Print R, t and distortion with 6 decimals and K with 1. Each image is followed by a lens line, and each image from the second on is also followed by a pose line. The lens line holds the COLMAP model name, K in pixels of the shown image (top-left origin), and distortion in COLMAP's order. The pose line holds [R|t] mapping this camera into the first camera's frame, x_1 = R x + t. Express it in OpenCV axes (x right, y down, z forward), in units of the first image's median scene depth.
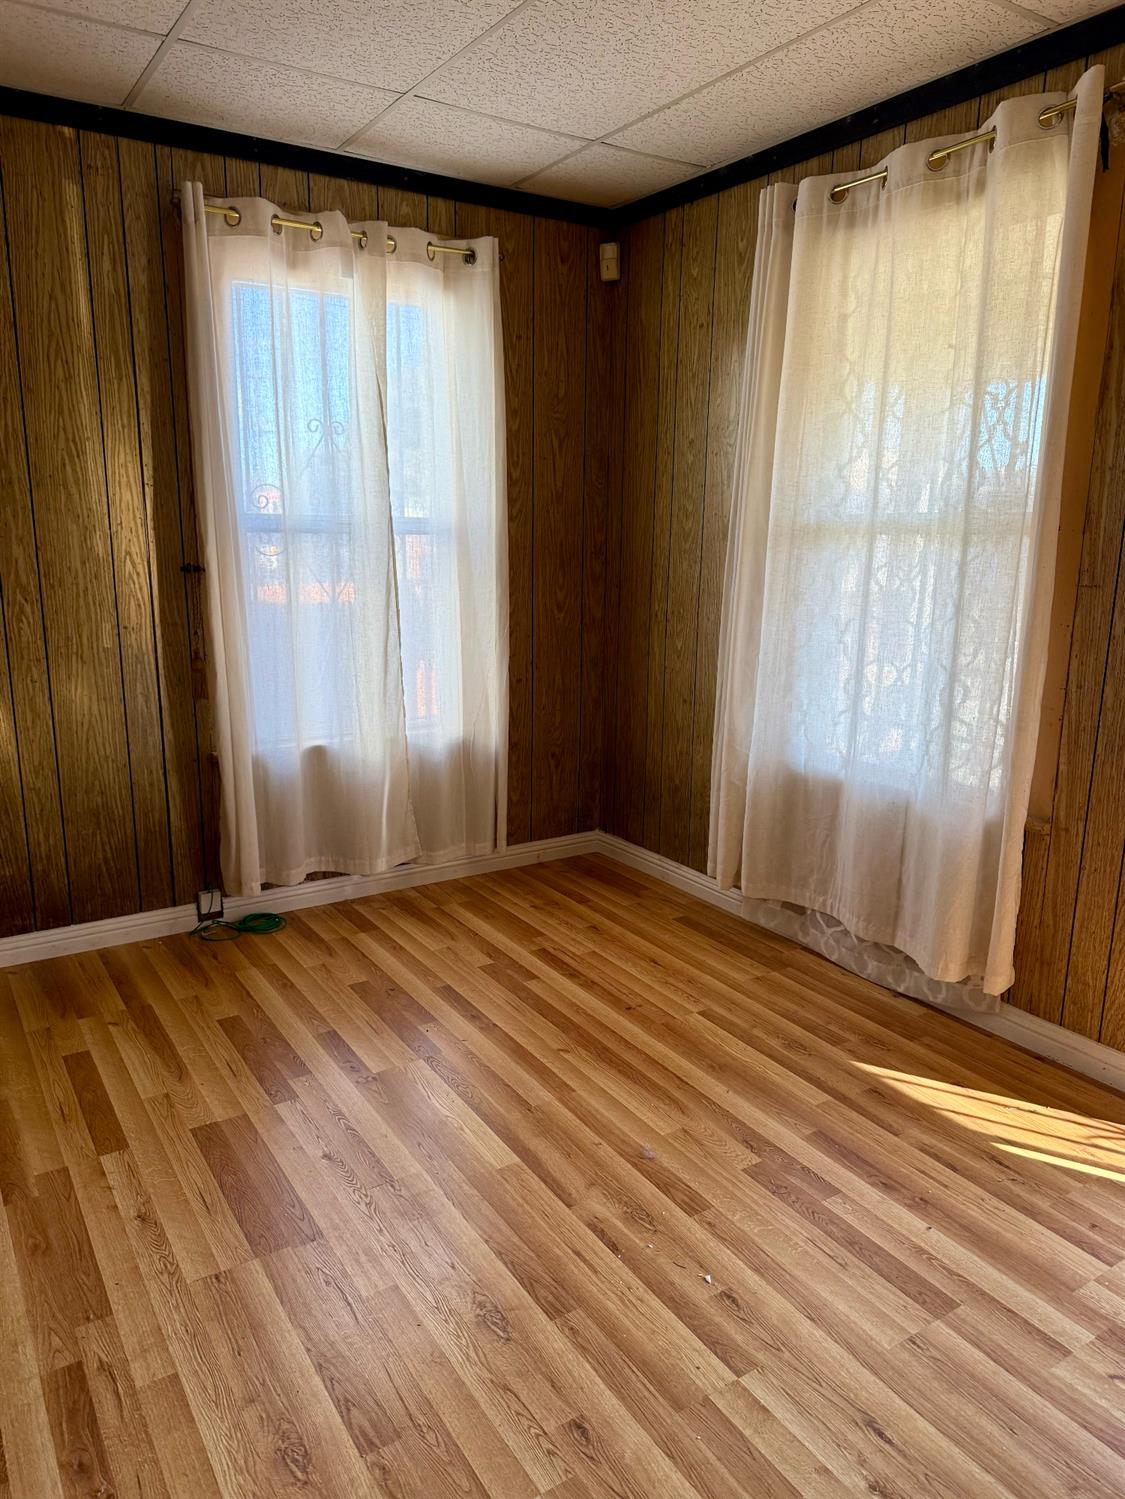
lens RADIAL K [[1060.8, 0, 562.7], [0, 1060.8, 753.0], [0, 0, 1]] dist [0.027726, -0.008356]
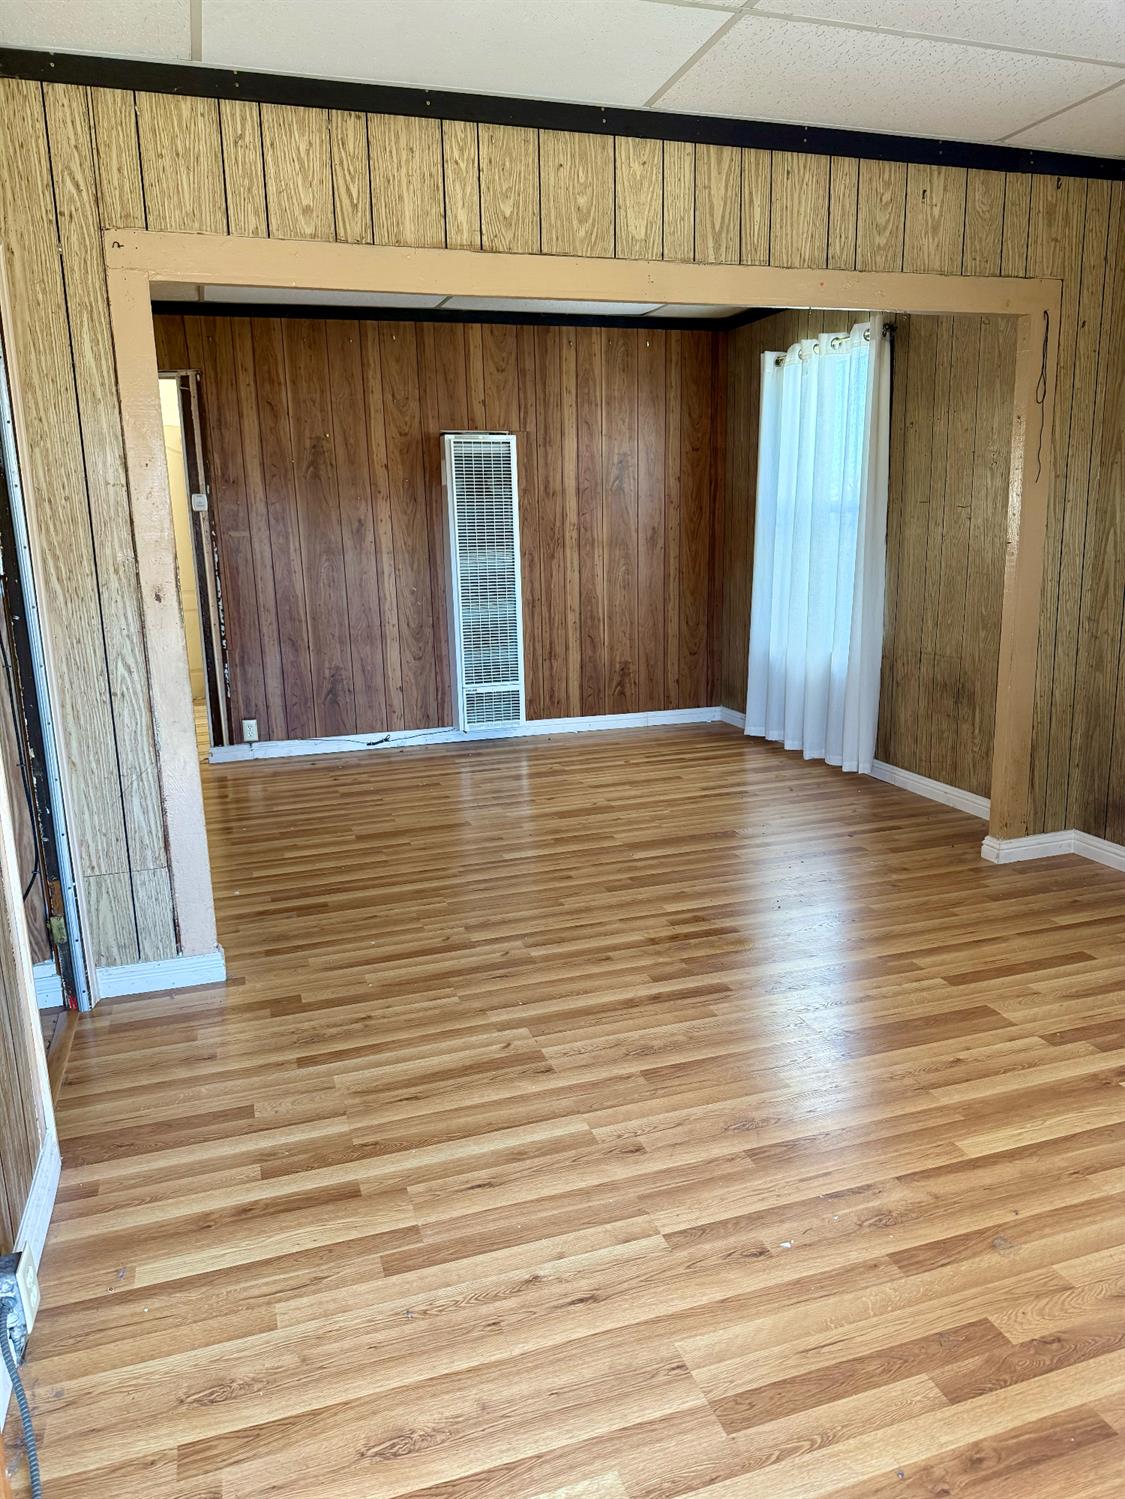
lens RADIAL K [[1060.8, 0, 562.9], [0, 1060.8, 752.9], [0, 0, 1]] dist [0.027726, -0.008356]
pose [[-0.240050, 0.202185, -0.949472, 1.063641], [-0.203292, 0.945913, 0.252825, -0.148465], [0.949236, 0.253711, -0.185964, 0.902367]]
